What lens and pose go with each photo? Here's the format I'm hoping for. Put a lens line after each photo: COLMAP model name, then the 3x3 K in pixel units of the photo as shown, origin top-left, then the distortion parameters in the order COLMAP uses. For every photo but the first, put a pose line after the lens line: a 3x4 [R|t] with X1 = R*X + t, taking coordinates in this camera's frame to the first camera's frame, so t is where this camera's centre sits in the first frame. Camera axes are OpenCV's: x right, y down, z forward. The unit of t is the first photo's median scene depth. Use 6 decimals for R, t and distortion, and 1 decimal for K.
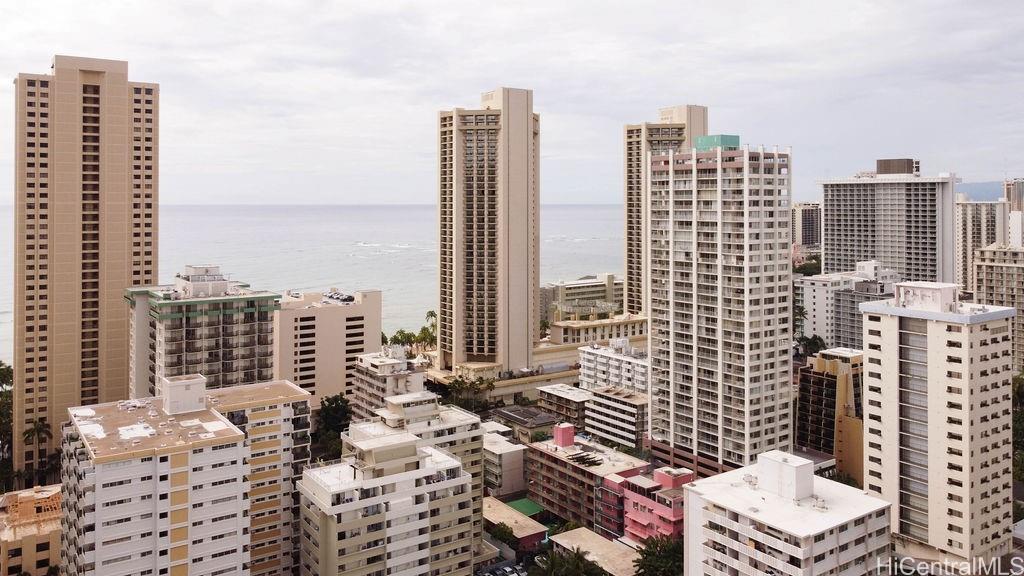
lens RADIAL K [[779.9, 0, 509.3], [0, 779.9, 286.0], [0, 0, 1]] dist [-0.011525, -0.008688]
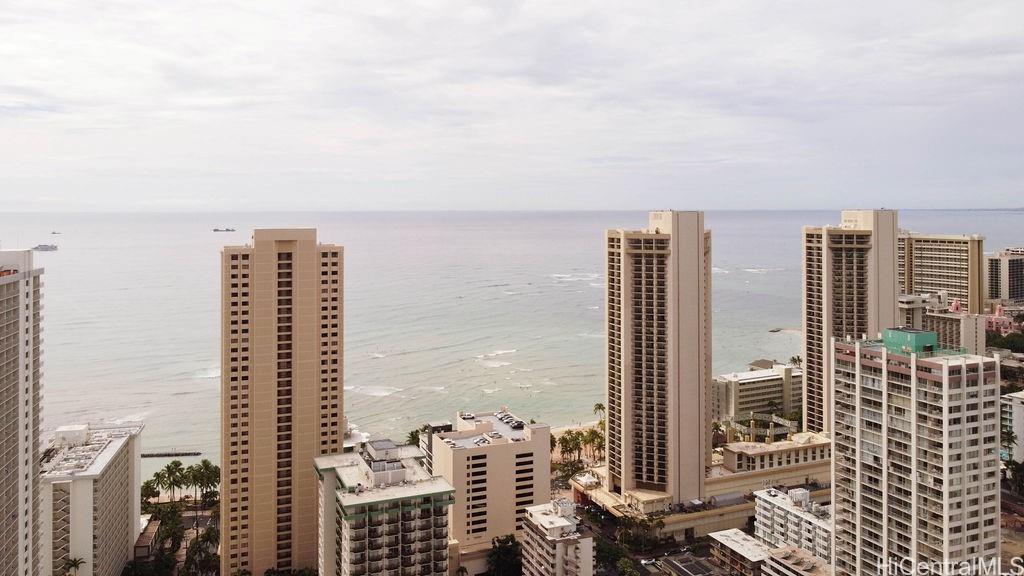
lens RADIAL K [[779.9, 0, 509.3], [0, 779.9, 286.0], [0, 0, 1]] dist [-0.011525, -0.008688]
pose [[0.977185, -0.003674, -0.212356, -0.000880], [0.002764, 0.999986, -0.004581, -0.183534], [0.212370, 0.003889, 0.977182, 0.002137]]
